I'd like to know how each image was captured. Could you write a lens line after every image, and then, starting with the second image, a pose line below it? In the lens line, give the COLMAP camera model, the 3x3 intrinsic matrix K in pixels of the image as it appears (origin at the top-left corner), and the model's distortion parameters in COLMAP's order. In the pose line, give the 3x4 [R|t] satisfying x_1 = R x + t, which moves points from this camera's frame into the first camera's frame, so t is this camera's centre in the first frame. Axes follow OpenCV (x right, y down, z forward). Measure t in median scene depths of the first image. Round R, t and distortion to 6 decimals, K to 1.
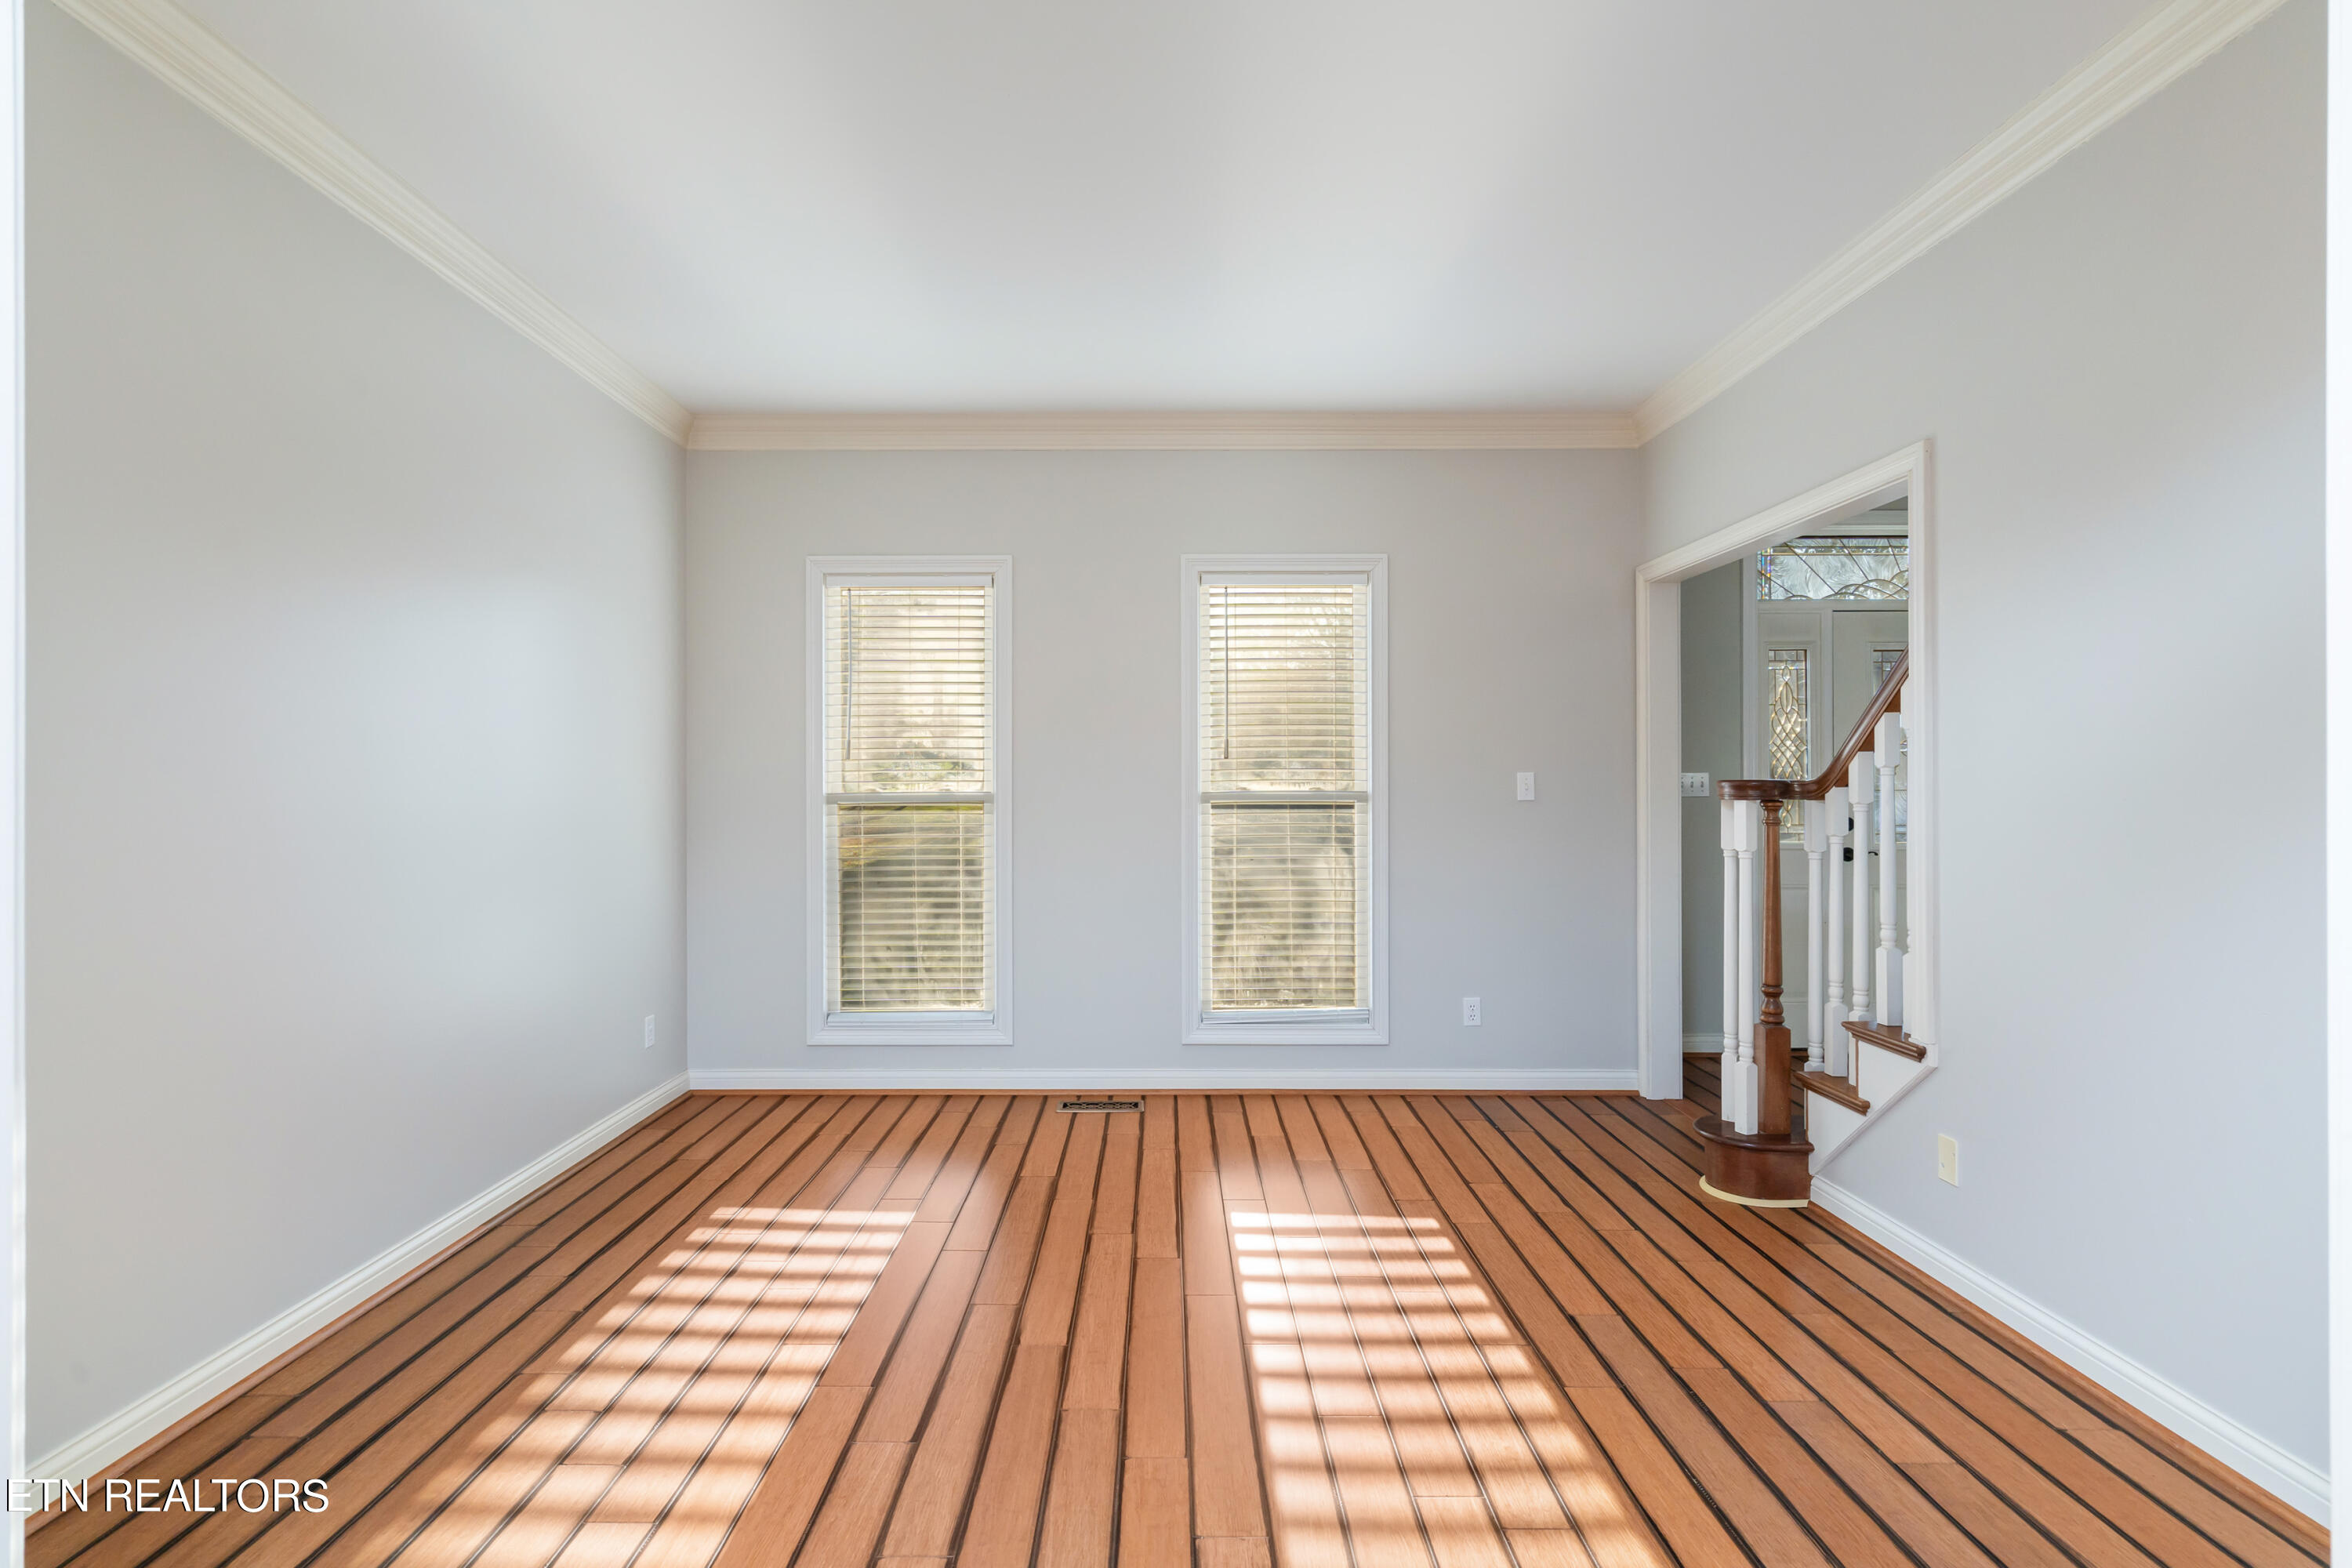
lens RADIAL K [[1153.0, 0, 1156.6], [0, 1153.0, 800.1], [0, 0, 1]] dist [0.002042, 0.000238]
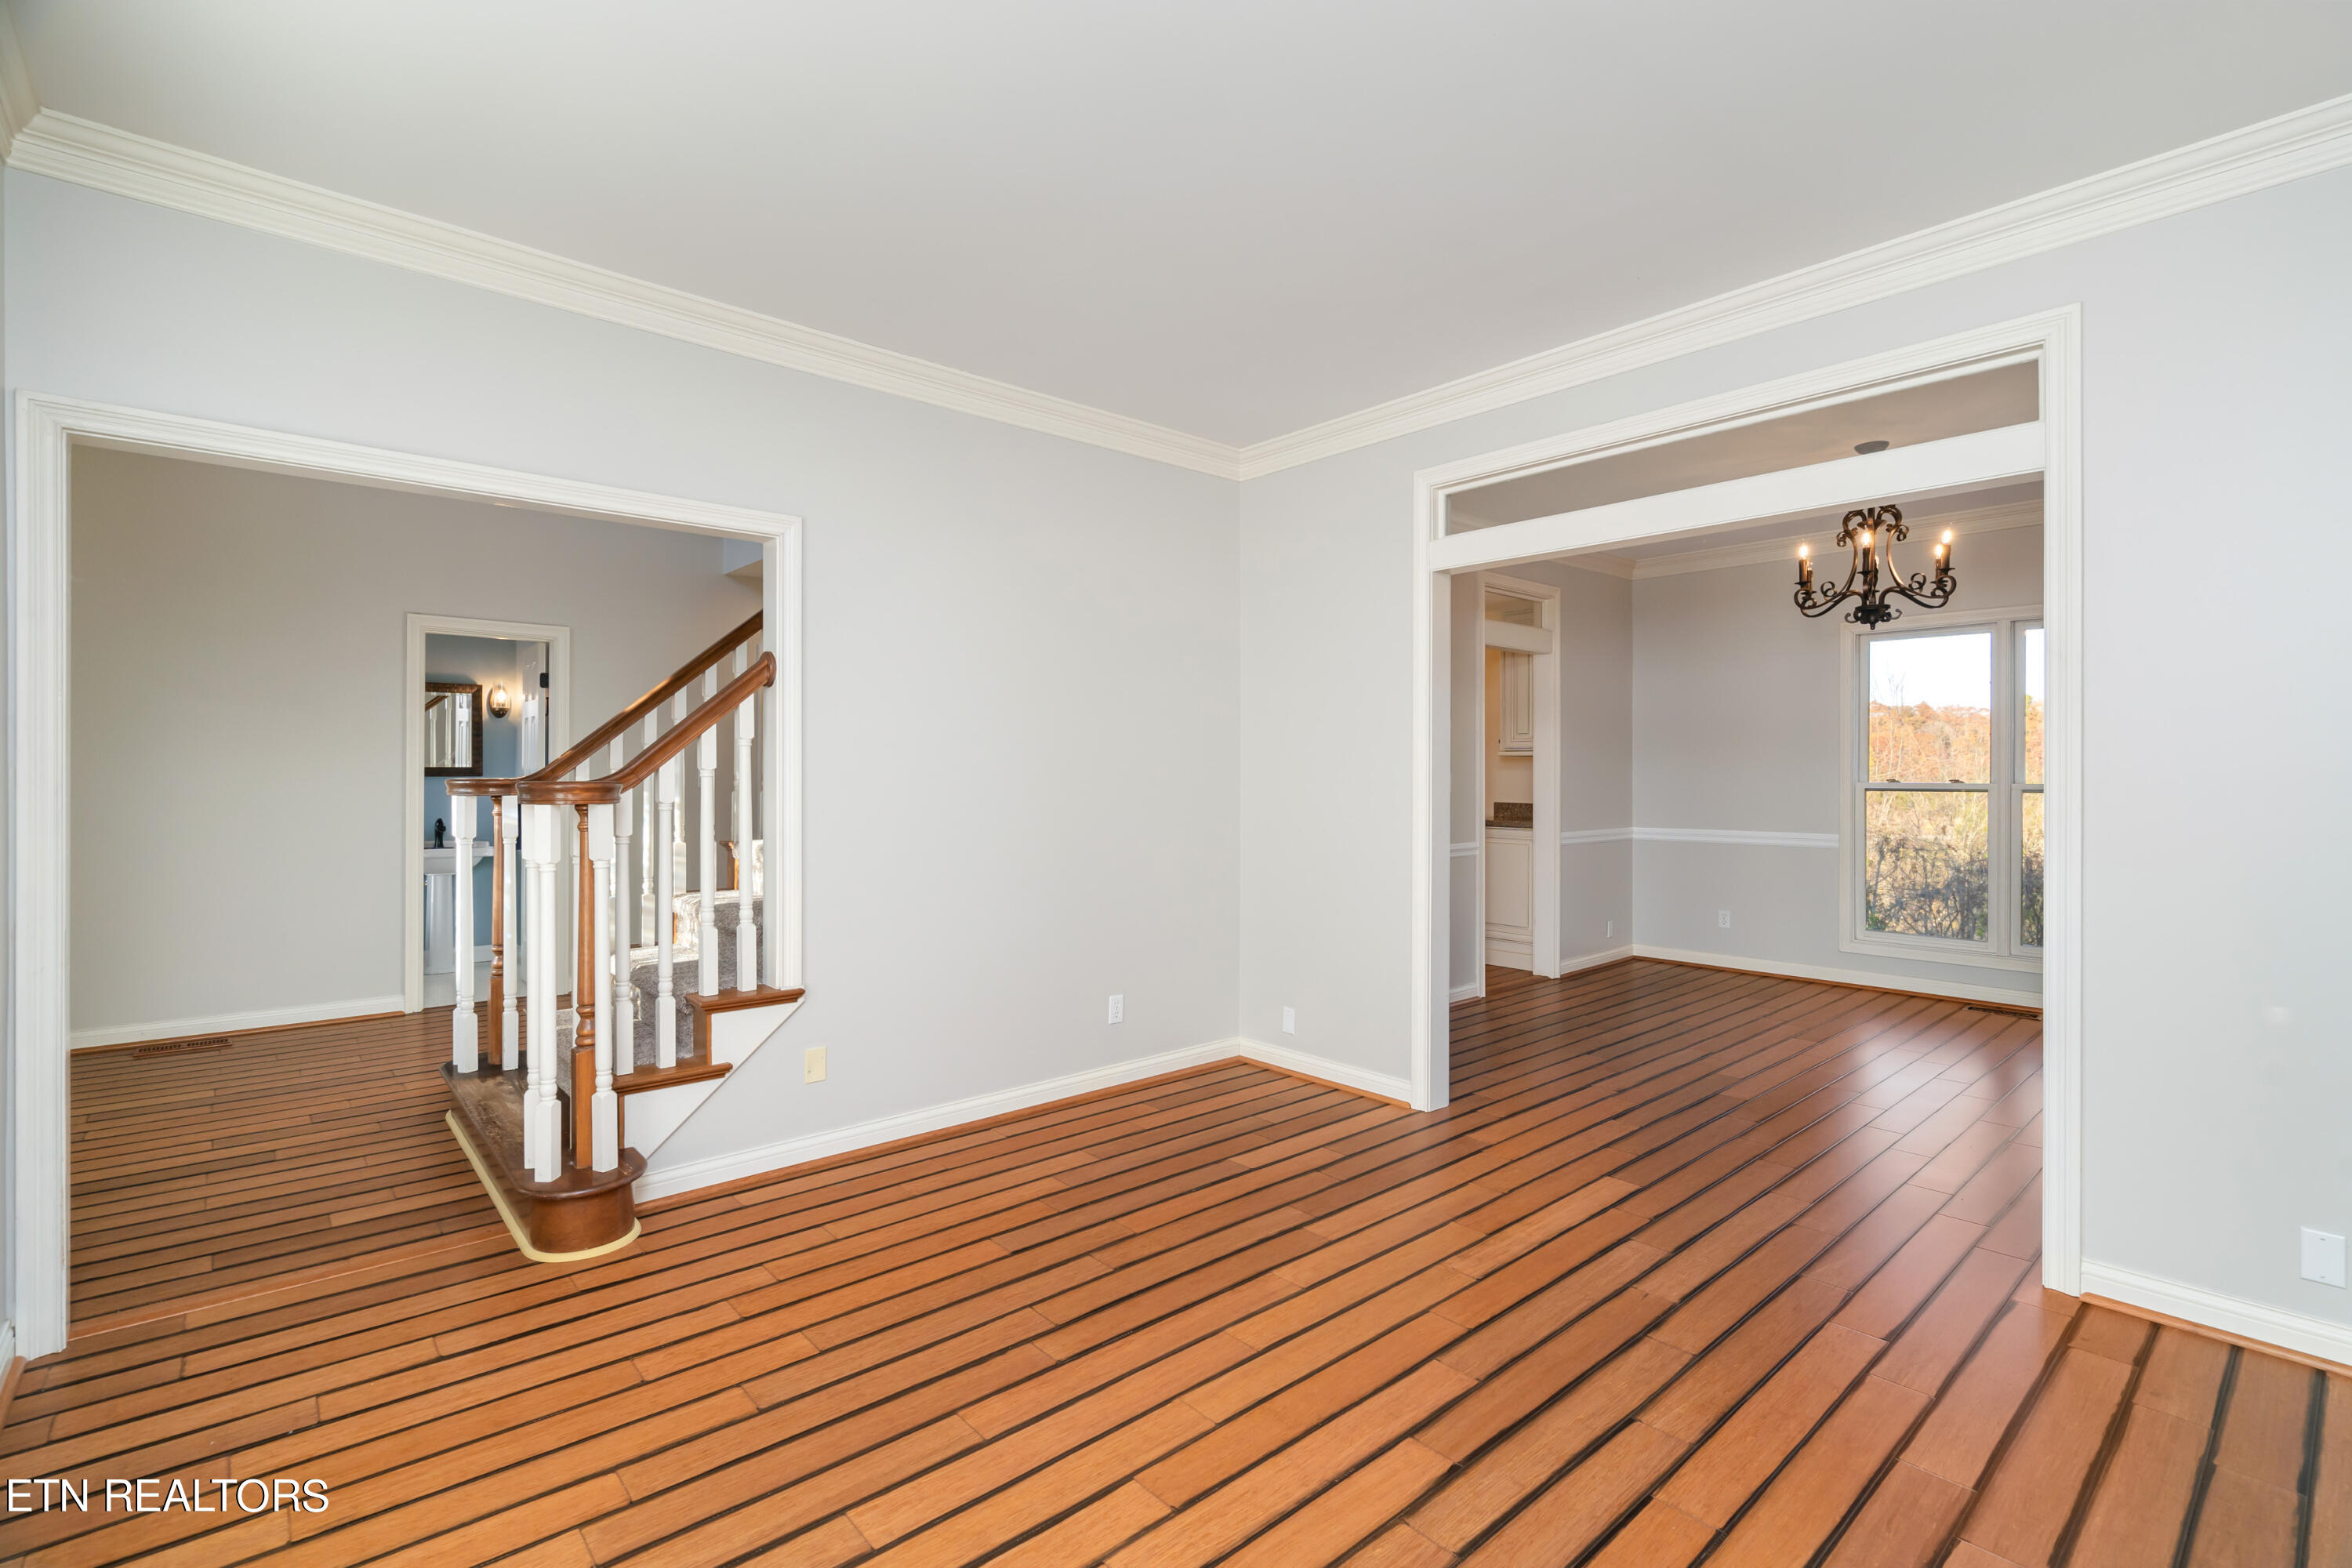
lens RADIAL K [[1076.5, 0, 1159.1], [0, 1076.5, 782.2], [0, 0, 1]] dist [-0.006210, 0.000532]
pose [[-0.659706, -0.003067, 0.751517, -0.430054], [0.013286, 0.999788, 0.015743, -0.025330], [-0.751406, 0.020371, -0.659526, 1.280426]]
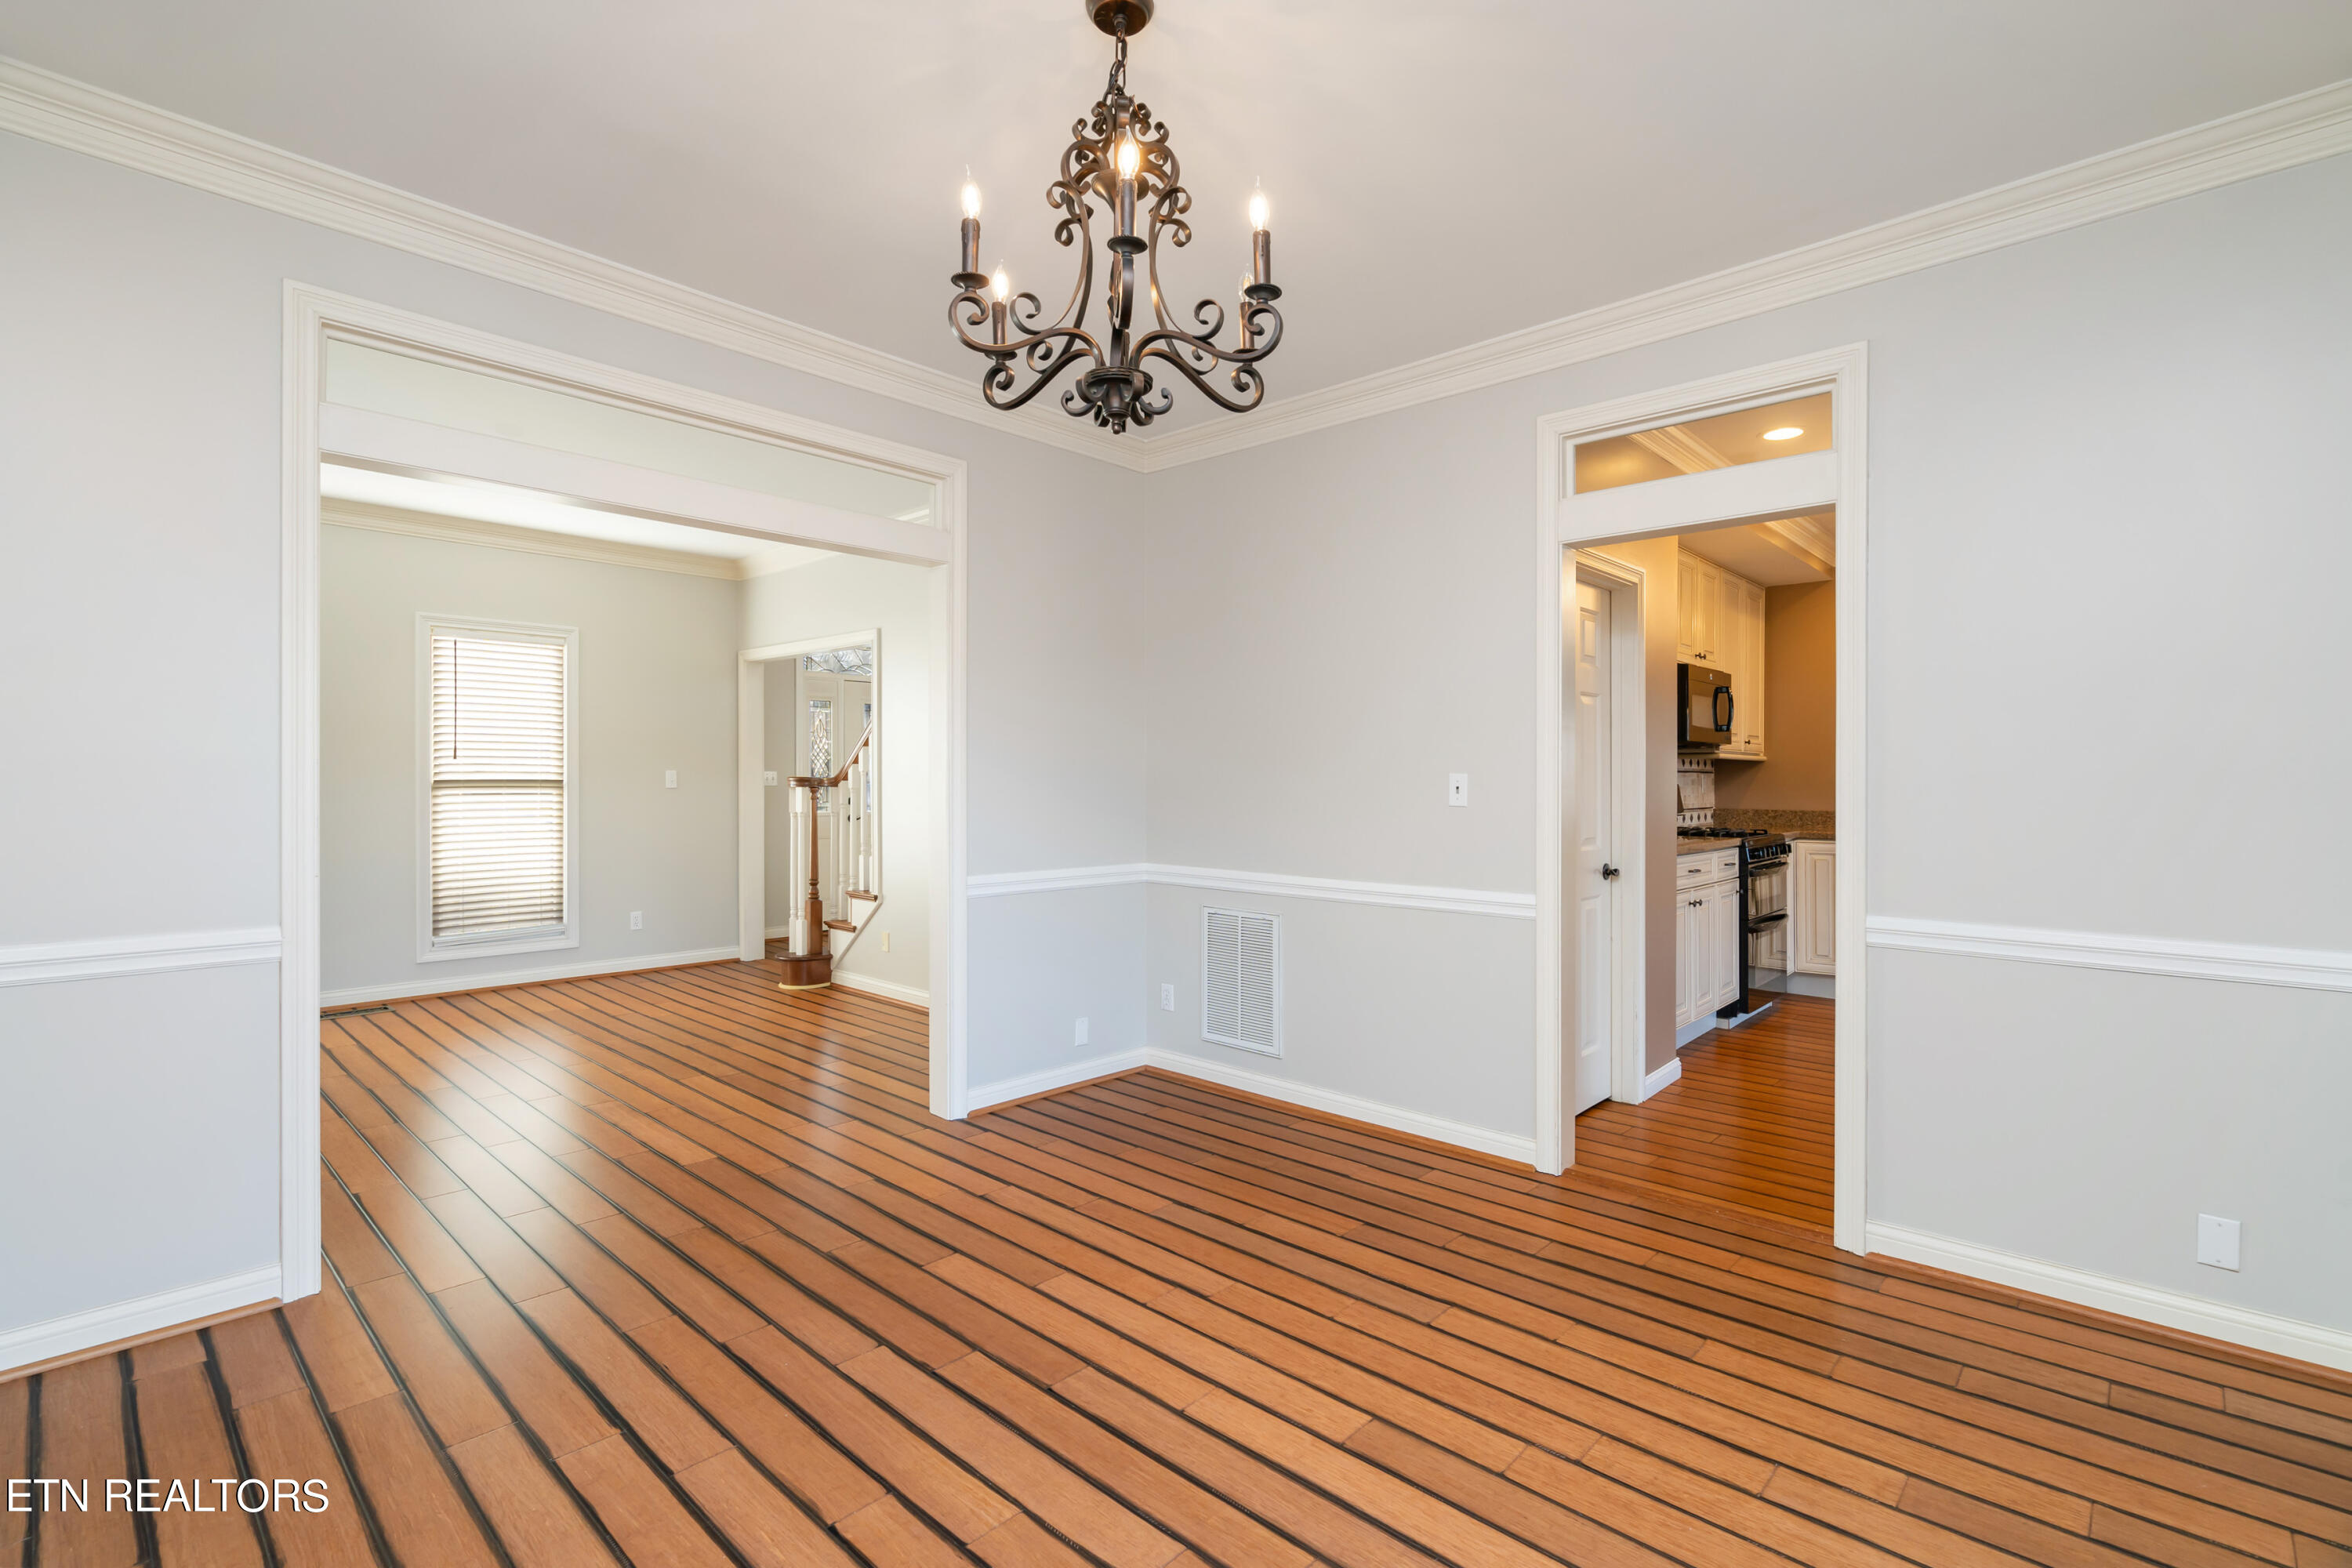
lens RADIAL K [[1076.5, 0, 1188.4], [0, 1076.5, 789.3], [0, 0, 1]] dist [-0.006210, 0.000532]
pose [[0.674765, 0.001601, 0.738031, -0.418578], [-0.000020, 0.999998, -0.002151, 0.007535], [-0.738033, 0.001437, 0.674763, -0.762847]]
